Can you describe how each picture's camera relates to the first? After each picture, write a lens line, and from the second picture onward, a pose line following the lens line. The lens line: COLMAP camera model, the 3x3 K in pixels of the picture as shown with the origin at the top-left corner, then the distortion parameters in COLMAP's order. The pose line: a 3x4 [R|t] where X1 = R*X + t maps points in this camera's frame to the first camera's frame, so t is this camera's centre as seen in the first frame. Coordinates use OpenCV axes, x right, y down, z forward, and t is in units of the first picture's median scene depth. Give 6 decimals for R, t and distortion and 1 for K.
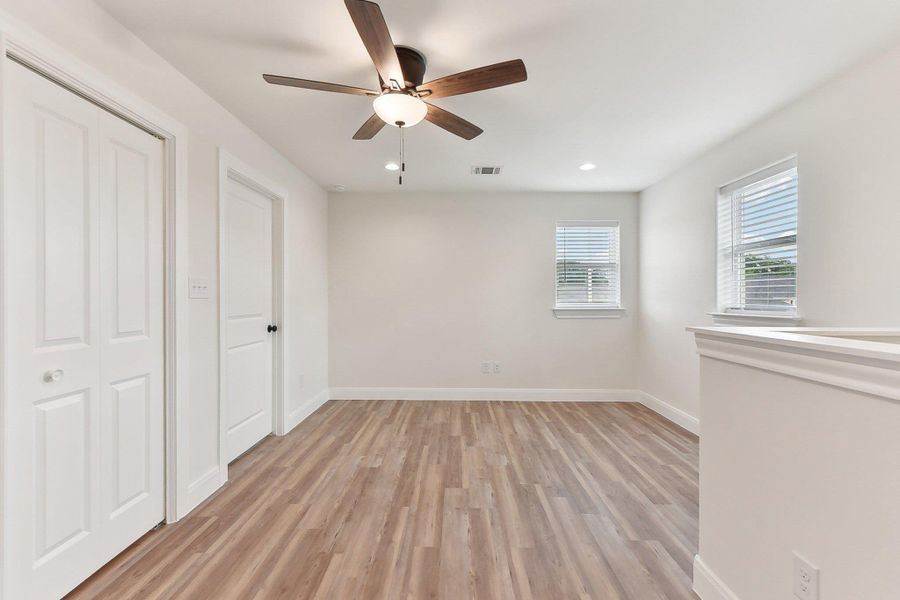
lens RADIAL K [[370.7, 0, 446.0], [0, 370.7, 300.5], [0, 0, 1]] dist [0.003300, 0.000013]
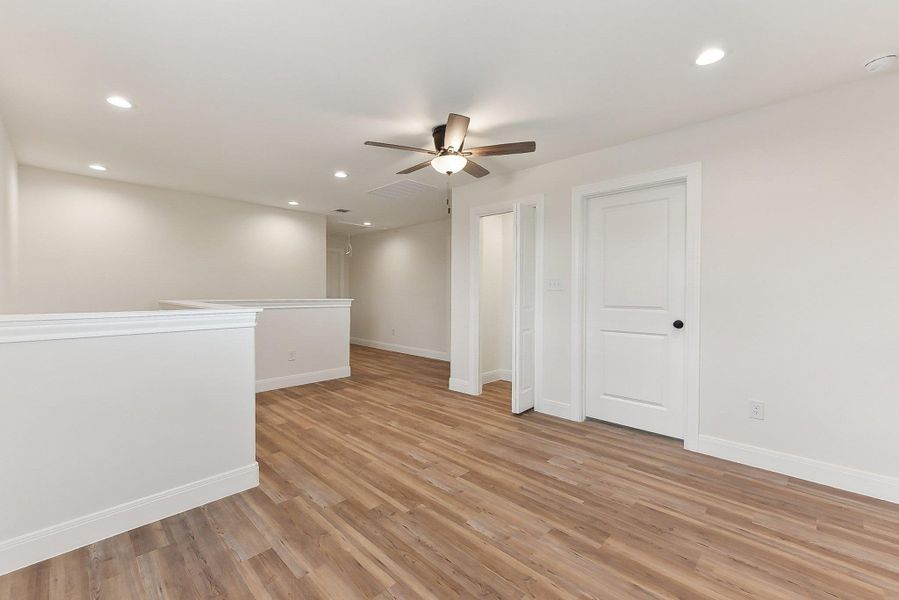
lens RADIAL K [[370.3, 0, 446.6], [0, 370.3, 296.8], [0, 0, 1]] dist [0.003300, 0.000013]
pose [[-0.670526, 0.007591, -0.741847, 0.863893], [-0.008014, 0.999815, 0.017474, -0.002800], [0.741843, 0.017662, -0.670341, 1.748868]]
